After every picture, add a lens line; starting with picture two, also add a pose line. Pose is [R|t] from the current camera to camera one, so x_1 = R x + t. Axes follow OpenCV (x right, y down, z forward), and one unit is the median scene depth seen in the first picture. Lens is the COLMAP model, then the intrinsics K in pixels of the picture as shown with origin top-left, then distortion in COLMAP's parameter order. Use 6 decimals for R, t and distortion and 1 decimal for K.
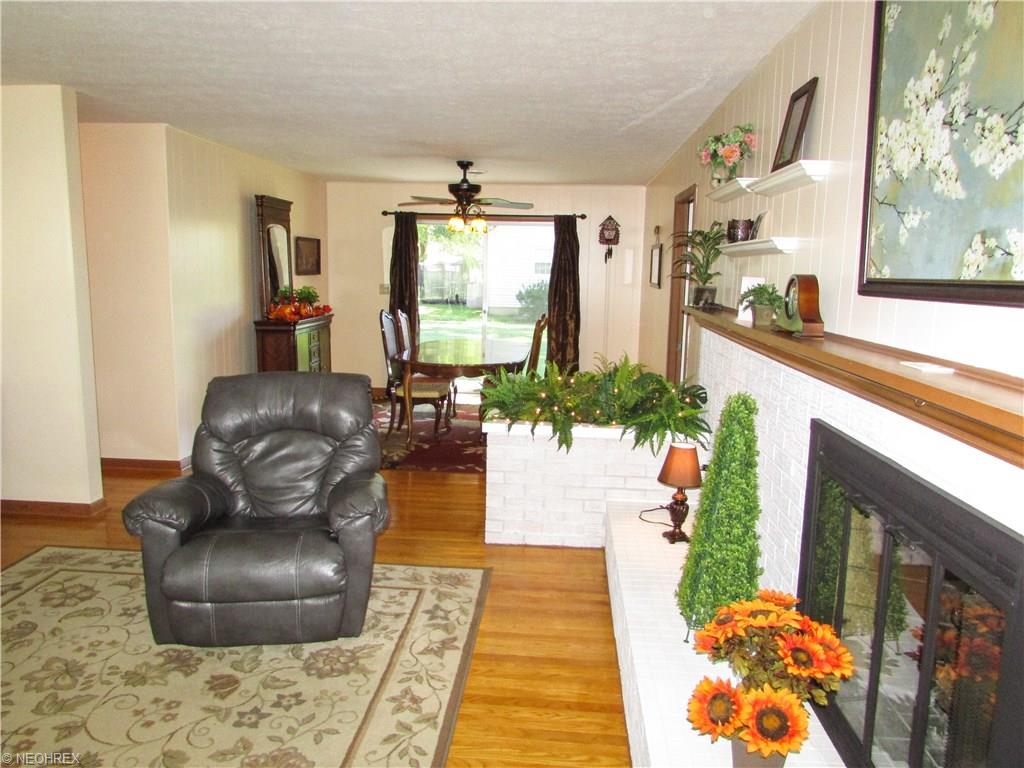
lens RADIAL K [[727.8, 0, 505.9], [0, 727.8, 384.5], [0, 0, 1]] dist [-0.025804, 0.000896]
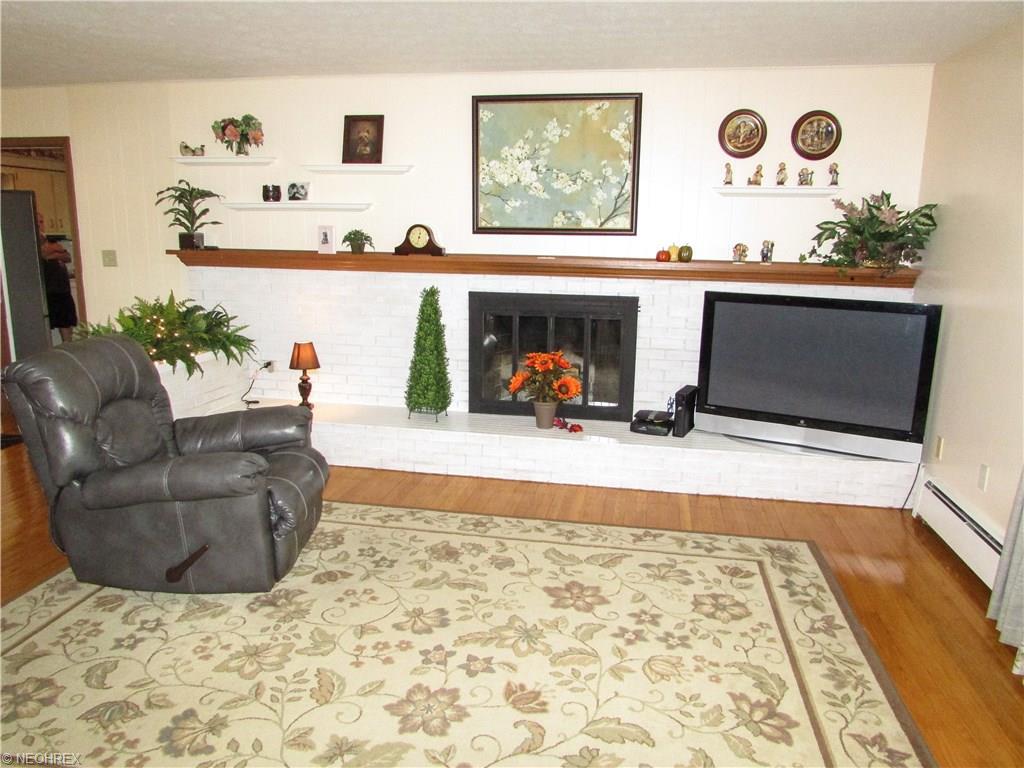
lens RADIAL K [[727.8, 0, 513.3], [0, 727.8, 383.1], [0, 0, 1]] dist [-0.025804, 0.000896]
pose [[0.108266, -0.218845, 0.969735, -1.580644], [0.143851, 0.968651, 0.202540, -0.100512], [-0.983659, 0.117569, 0.136353, 0.547469]]
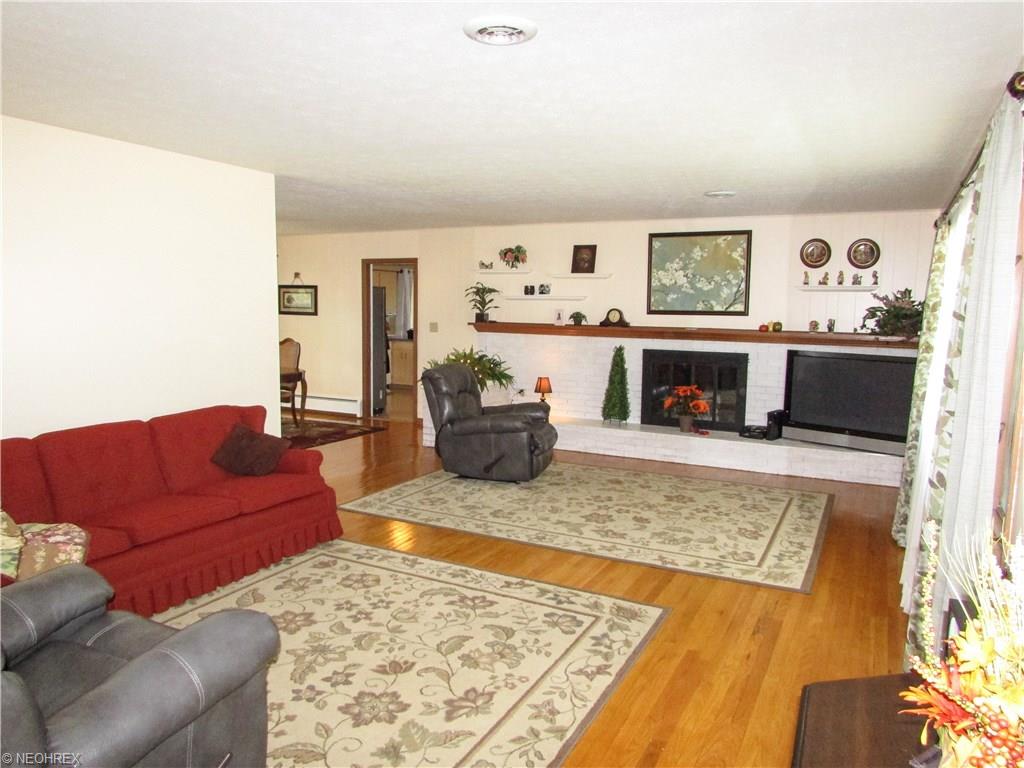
lens RADIAL K [[727.8, 0, 513.9], [0, 727.8, 383.8], [0, 0, 1]] dist [-0.025804, 0.000896]
pose [[0.390496, -0.111123, 0.913874, -2.834644], [0.138299, 0.988504, 0.061102, -0.082800], [-0.910157, 0.102528, 0.401374, 0.143088]]
